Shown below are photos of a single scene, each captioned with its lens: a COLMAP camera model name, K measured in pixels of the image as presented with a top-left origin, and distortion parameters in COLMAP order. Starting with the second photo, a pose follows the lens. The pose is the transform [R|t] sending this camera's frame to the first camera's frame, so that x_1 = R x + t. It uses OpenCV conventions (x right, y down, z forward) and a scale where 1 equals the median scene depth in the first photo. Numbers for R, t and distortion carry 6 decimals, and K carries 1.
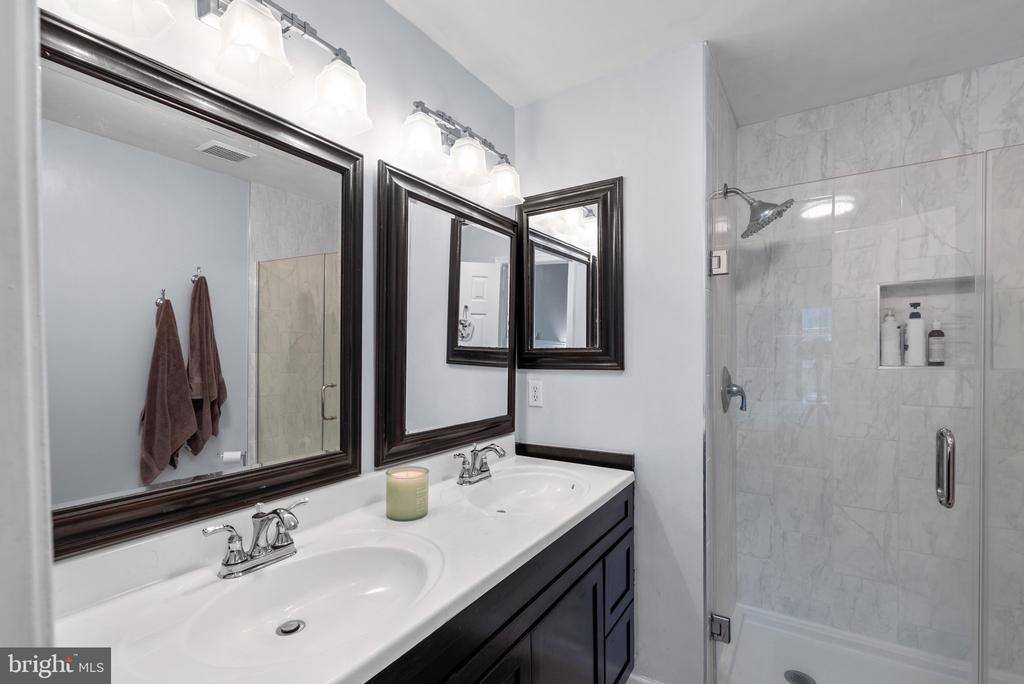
lens RADIAL K [[458.3, 0, 516.6], [0, 458.3, 359.6], [0, 0, 1]] dist [0.004070, -0.000566]
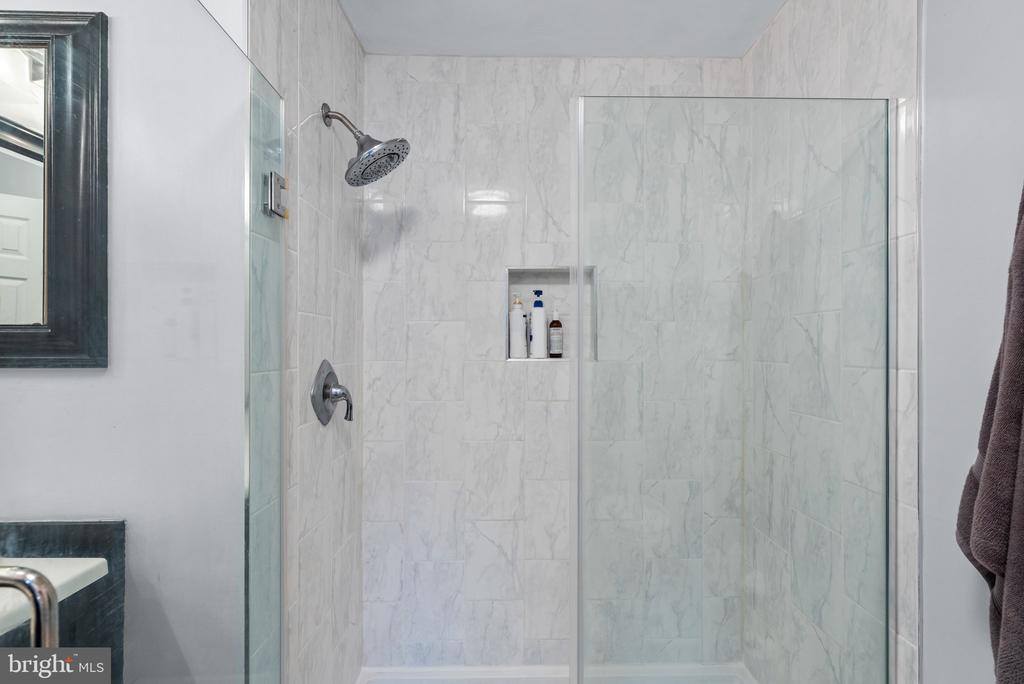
lens RADIAL K [[458.3, 0, 509.2], [0, 458.3, 345.1], [0, 0, 1]] dist [0.004070, -0.000566]
pose [[0.834650, 0.011848, 0.550653, 0.300770], [-0.000504, 0.999785, -0.020747, 0.006755], [-0.550780, 0.017039, 0.834477, 0.251872]]
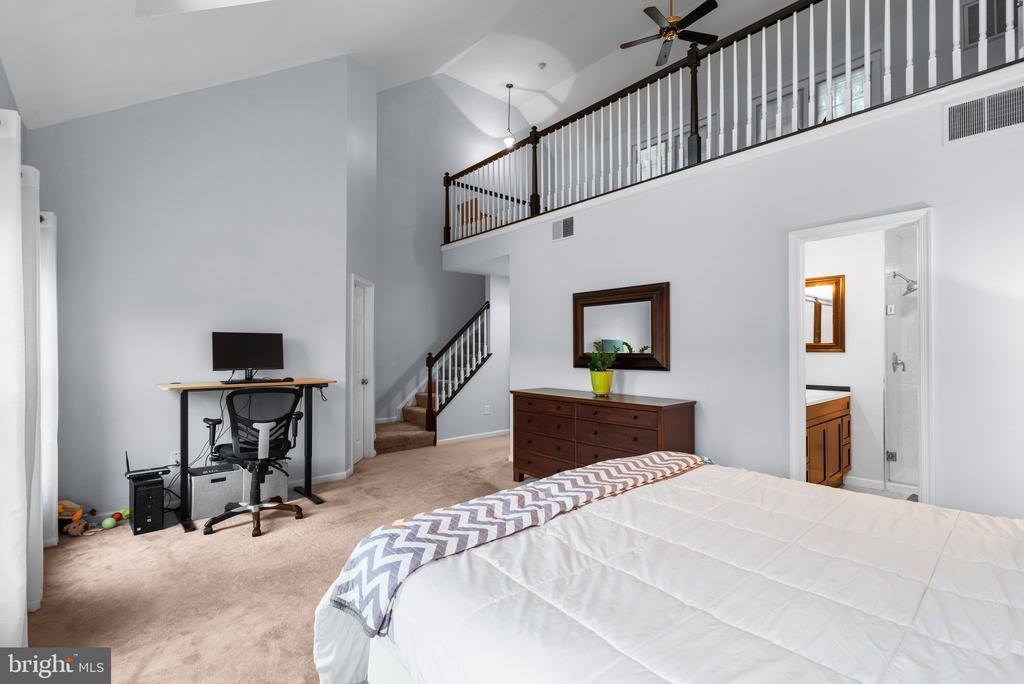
lens RADIAL K [[458.3, 0, 510.0], [0, 458.3, 343.0], [0, 0, 1]] dist [0.004070, -0.000566]
pose [[0.959007, 0.013079, -0.283081, -0.724360], [-0.021170, 0.999449, -0.025545, 0.068424], [0.282591, 0.030490, 0.958756, -1.713769]]
